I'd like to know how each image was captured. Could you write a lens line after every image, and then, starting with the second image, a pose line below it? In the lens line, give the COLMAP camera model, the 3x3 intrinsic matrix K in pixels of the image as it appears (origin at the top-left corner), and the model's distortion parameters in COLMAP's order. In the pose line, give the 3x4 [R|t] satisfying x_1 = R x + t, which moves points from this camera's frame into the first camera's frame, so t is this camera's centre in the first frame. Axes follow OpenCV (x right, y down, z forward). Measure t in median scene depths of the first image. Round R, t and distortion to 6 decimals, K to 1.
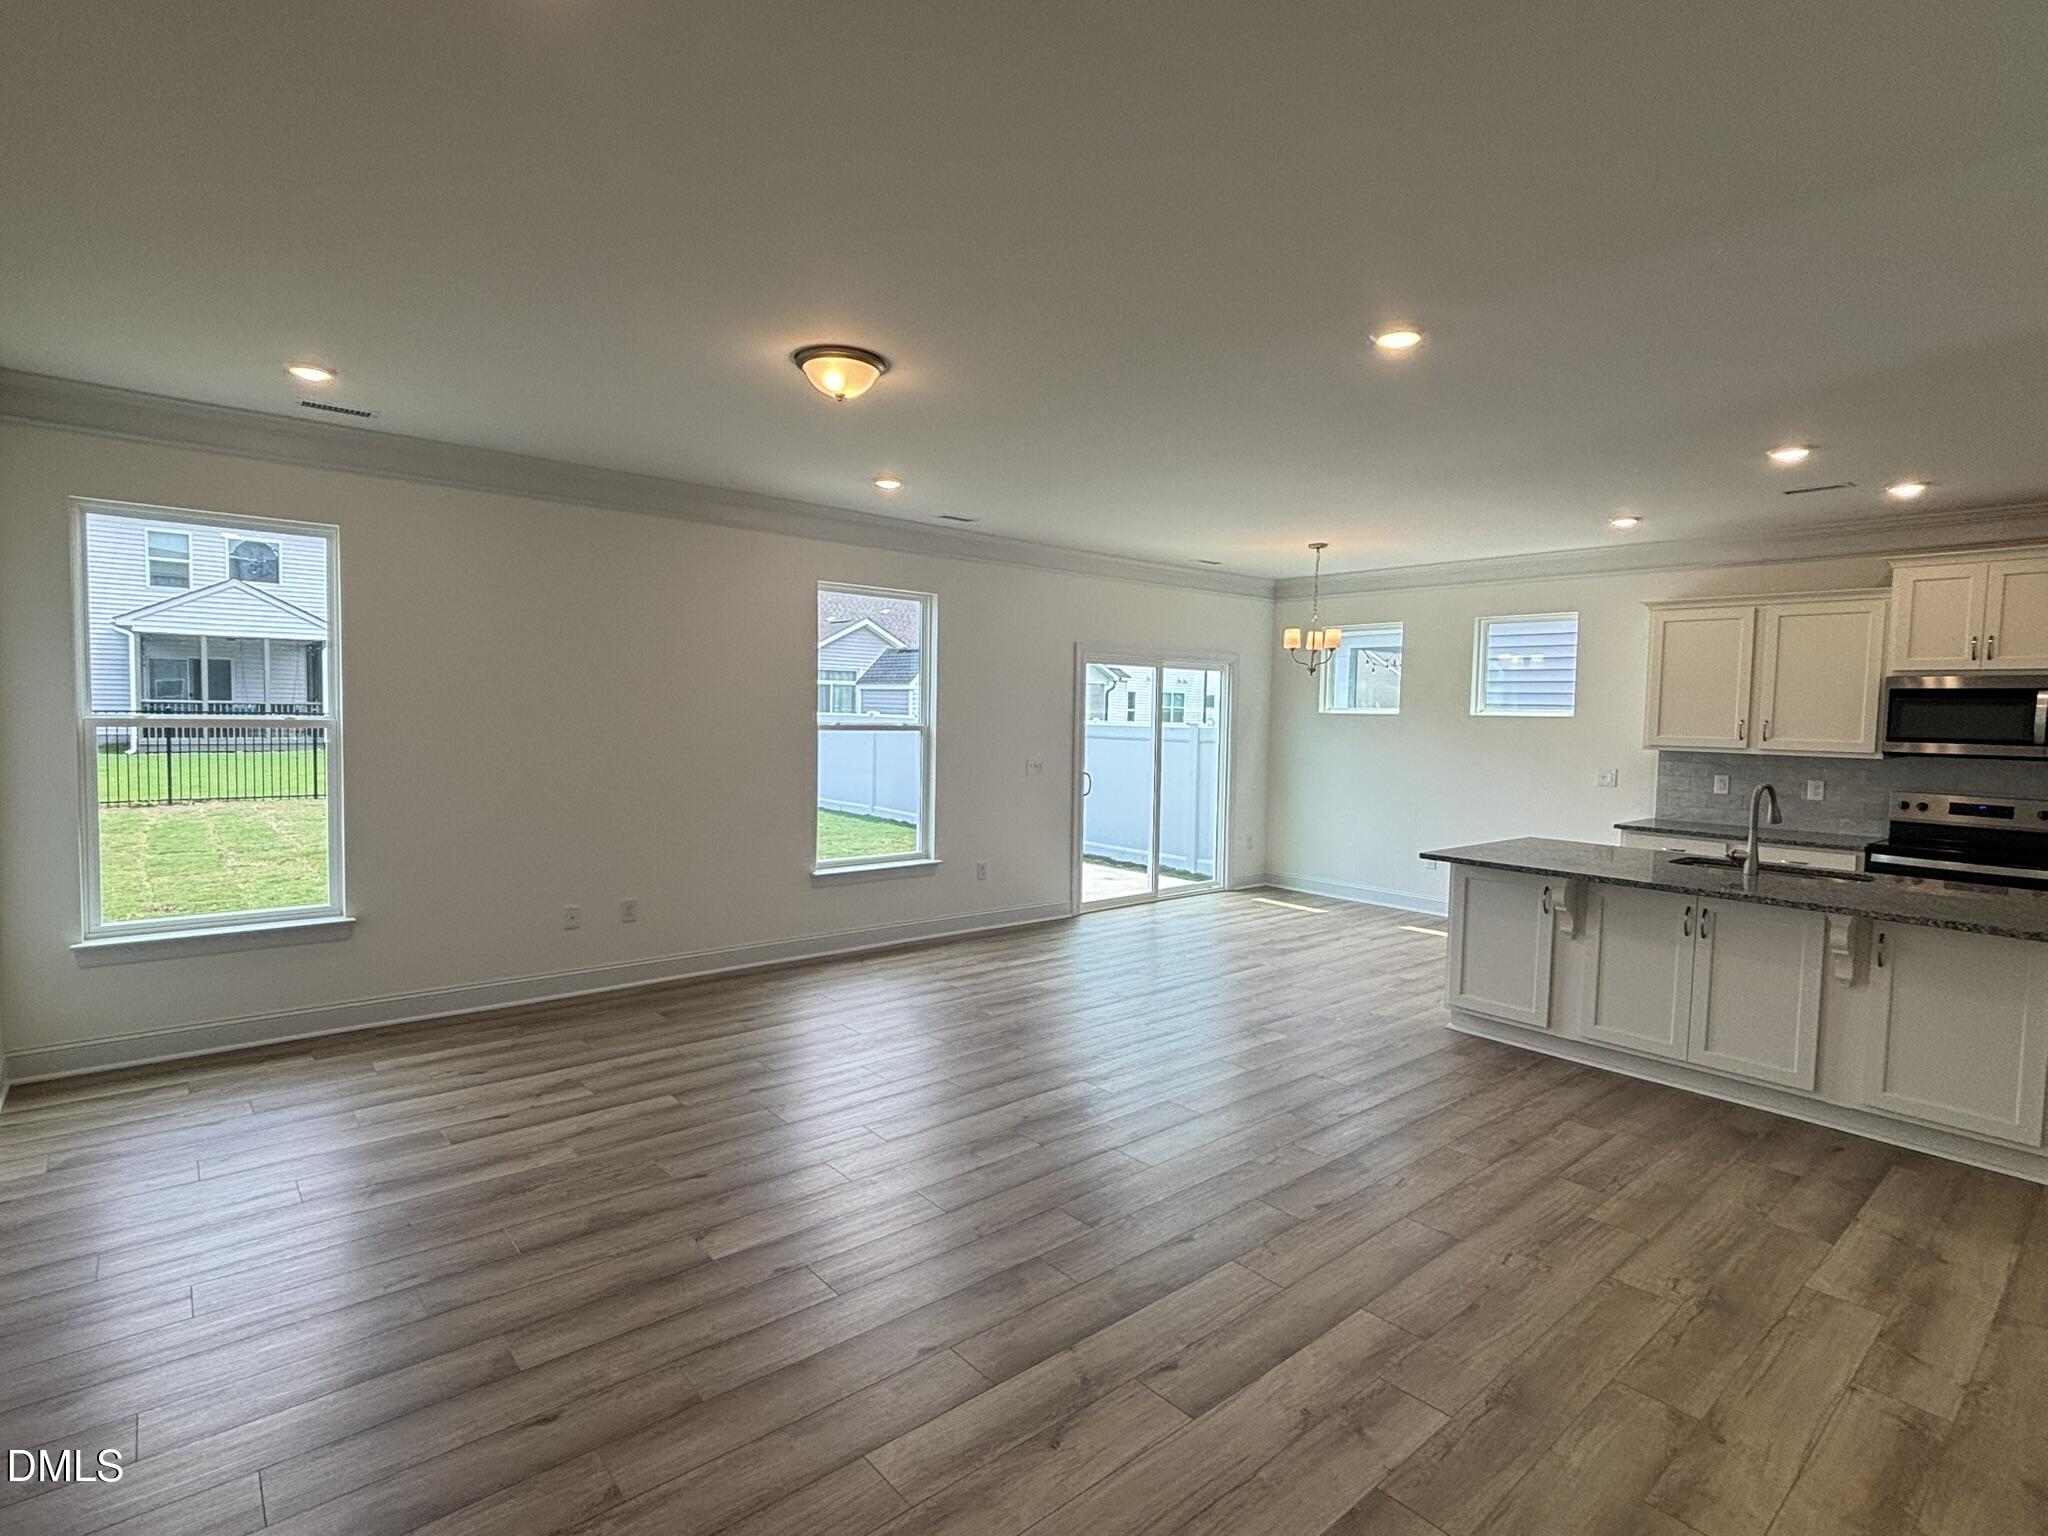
lens RADIAL K [[993.0, 0, 1003.3], [0, 993.0, 770.3], [0, 0, 1]] dist [0.005212, -0.000238]
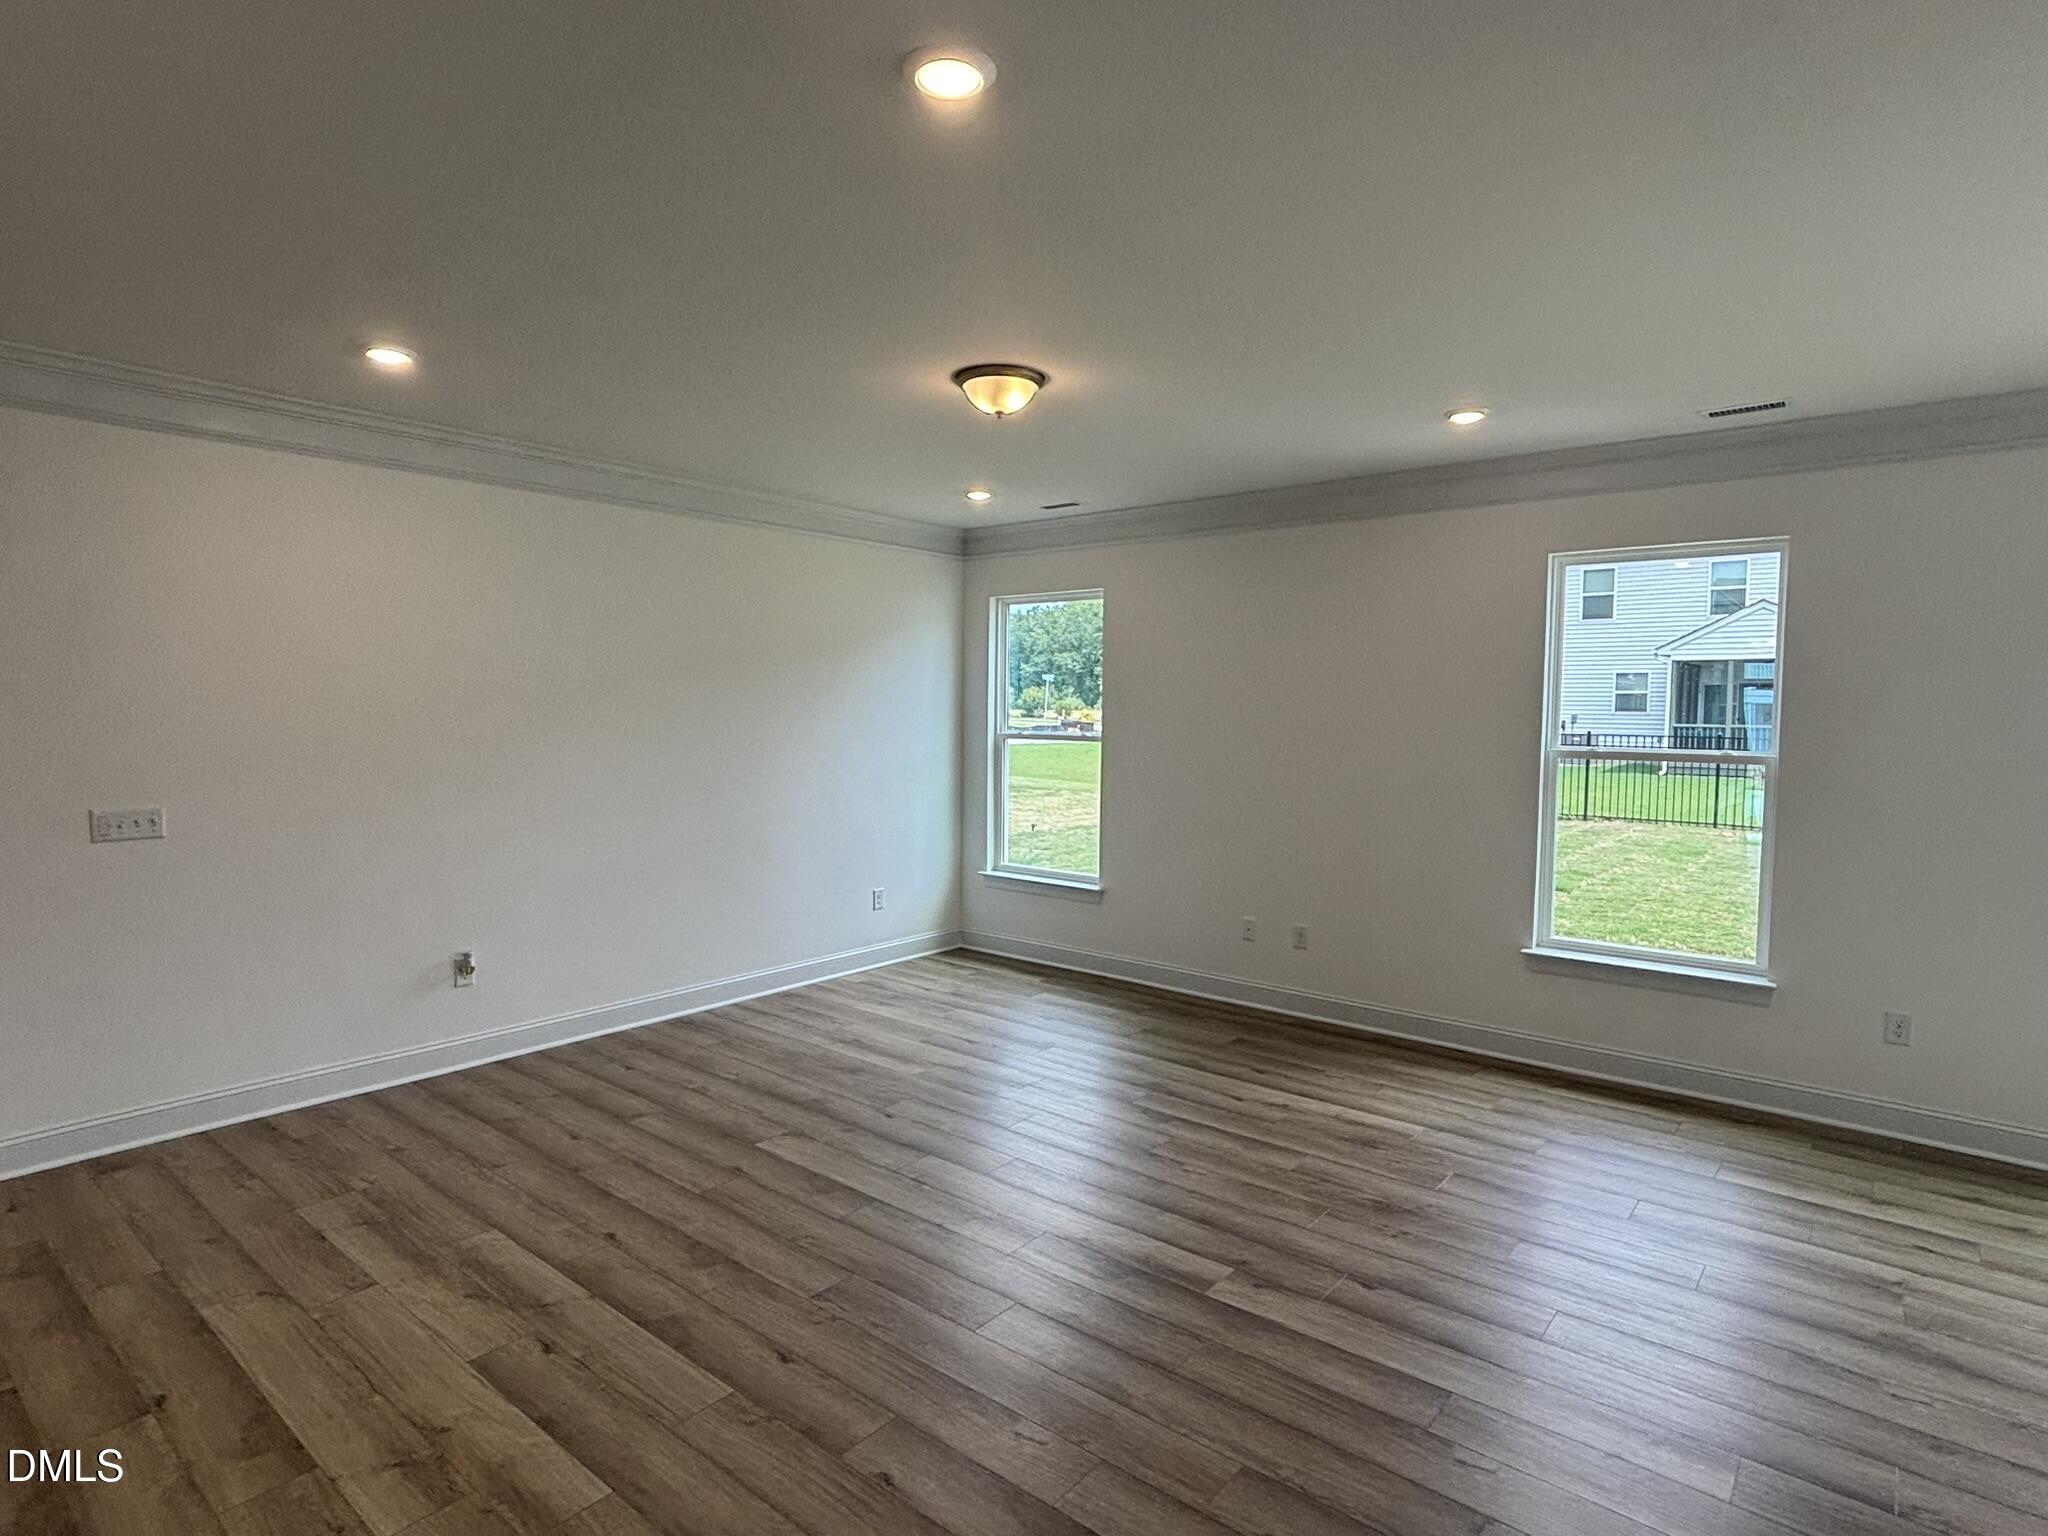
lens RADIAL K [[1049.9, 0, 1012.9], [0, 1049.9, 777.1], [0, 0, 1]] dist [0.007128, 0.000301]
pose [[0.206660, 0.045392, -0.977359, 0.756953], [-0.066214, 0.997282, 0.032316, -0.038436], [0.976170, 0.058037, 0.209104, 0.693133]]
